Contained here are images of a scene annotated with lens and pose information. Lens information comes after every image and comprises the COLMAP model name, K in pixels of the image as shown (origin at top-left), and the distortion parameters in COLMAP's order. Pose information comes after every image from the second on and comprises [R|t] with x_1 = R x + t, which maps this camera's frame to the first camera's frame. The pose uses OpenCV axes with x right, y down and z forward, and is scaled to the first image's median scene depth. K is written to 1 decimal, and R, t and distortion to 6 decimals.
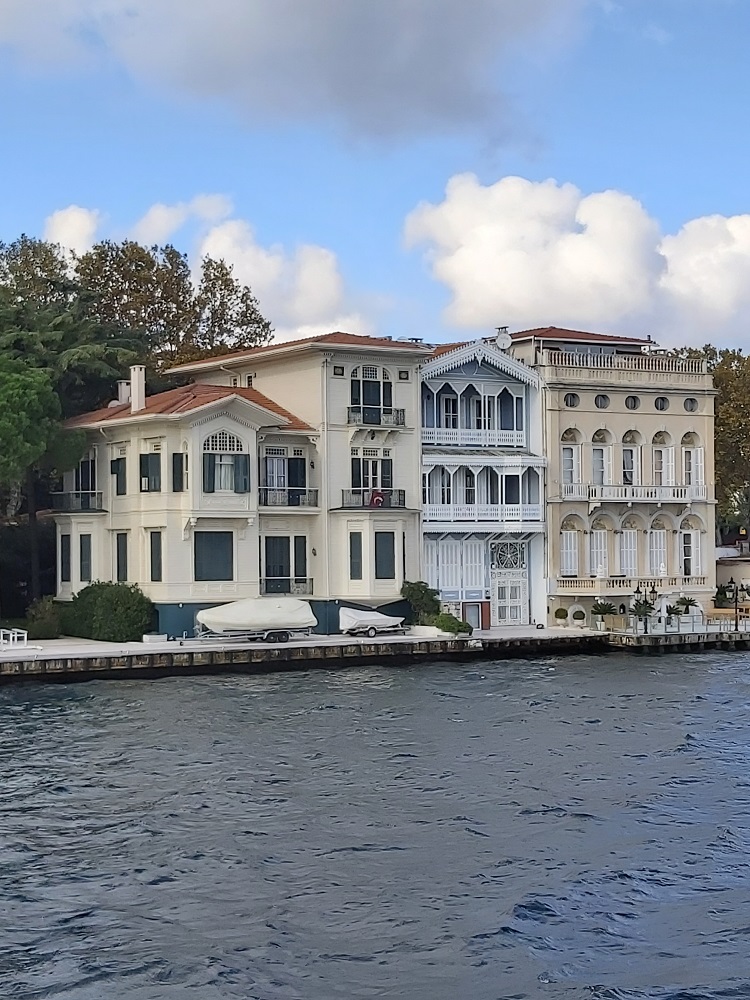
lens RADIAL K [[1801.7, 0, 375.0], [0, 1801.7, 500.0], [0, 0, 1]] dist [0.138802, -0.036370]
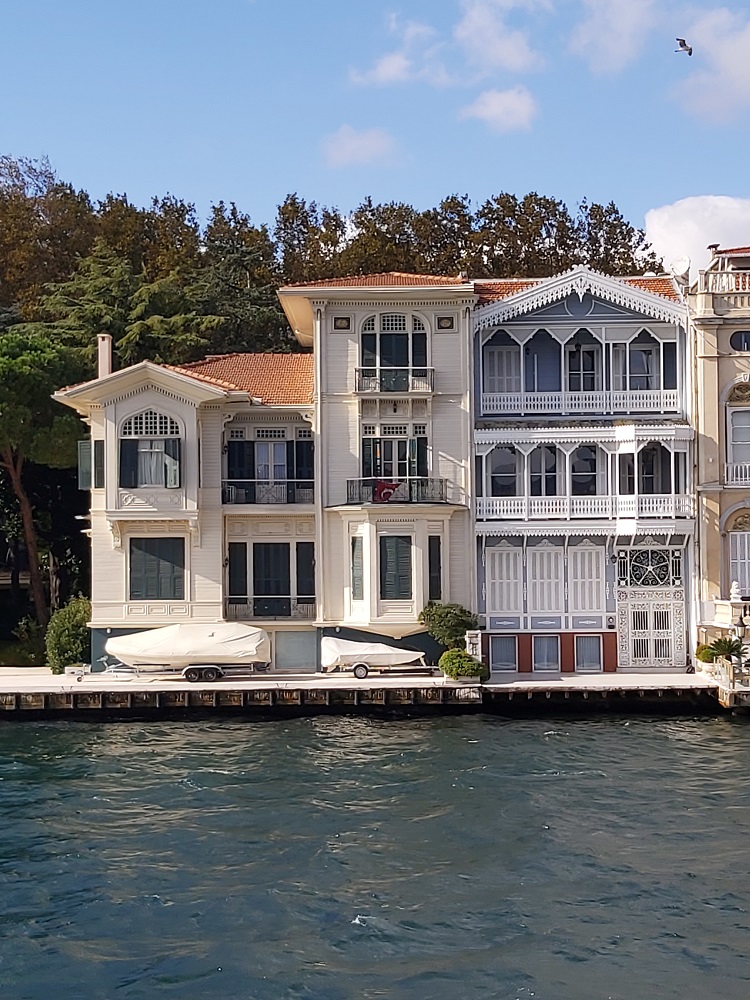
lens RADIAL K [[1801.7, 0, 375.0], [0, 1801.7, 500.0], [0, 0, 1]] dist [0.138802, -0.036370]
pose [[0.823380, -0.016149, -0.567260, 0.415480], [0.017779, 0.999838, -0.002659, 0.004580], [0.567212, -0.007896, 0.823534, 0.382521]]
